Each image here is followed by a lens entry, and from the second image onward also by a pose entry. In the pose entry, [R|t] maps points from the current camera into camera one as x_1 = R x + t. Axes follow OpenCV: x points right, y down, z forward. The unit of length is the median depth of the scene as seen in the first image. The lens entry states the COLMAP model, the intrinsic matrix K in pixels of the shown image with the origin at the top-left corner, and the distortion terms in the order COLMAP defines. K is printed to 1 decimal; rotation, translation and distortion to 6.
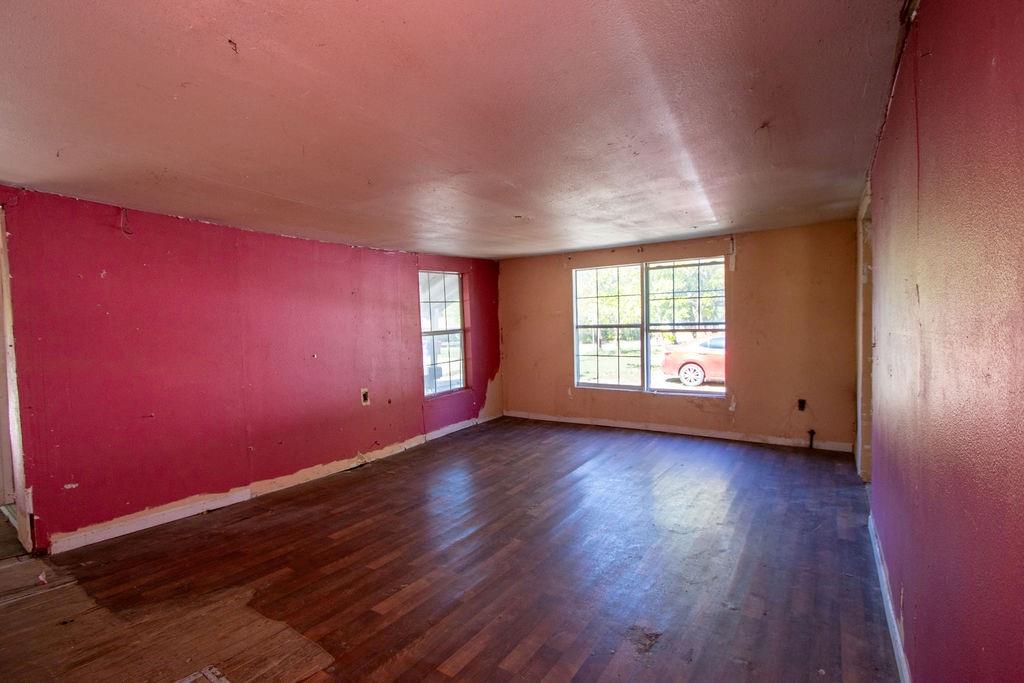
lens RADIAL K [[483.8, 0, 507.2], [0, 483.8, 344.0], [0, 0, 1]] dist [0.000493, 0.000096]
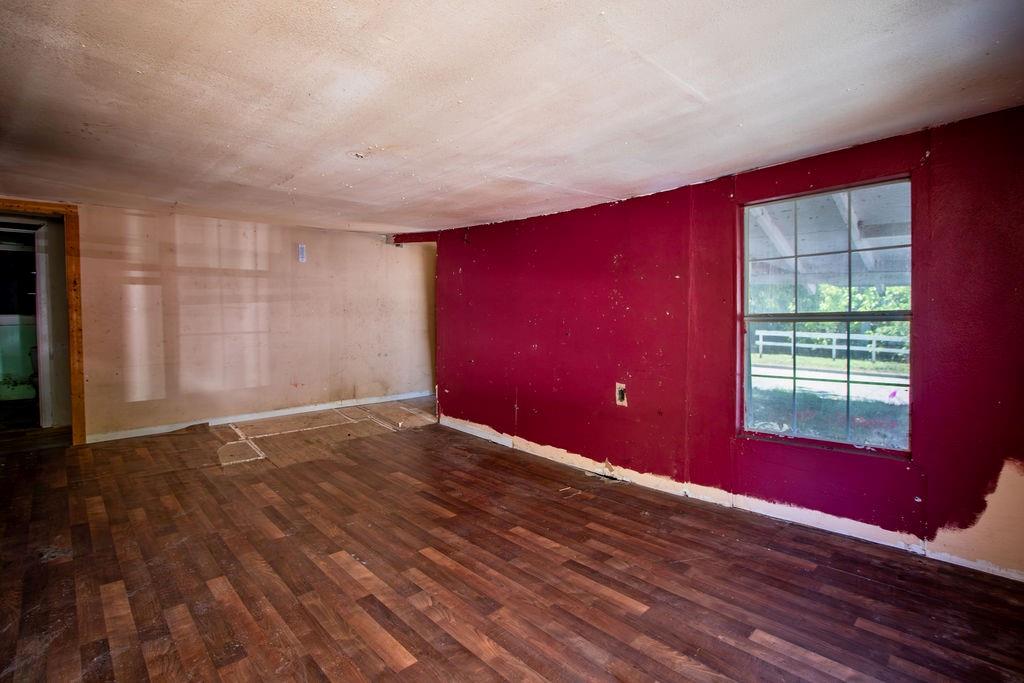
lens RADIAL K [[501.0, 0, 510.9], [0, 501.0, 321.5], [0, 0, 1]] dist [-0.000403, -0.000005]
pose [[-0.231126, 0.051700, -0.971549, 0.523278], [-0.021918, 0.998057, 0.058324, -0.051441], [0.972677, 0.034775, -0.229544, 1.006133]]
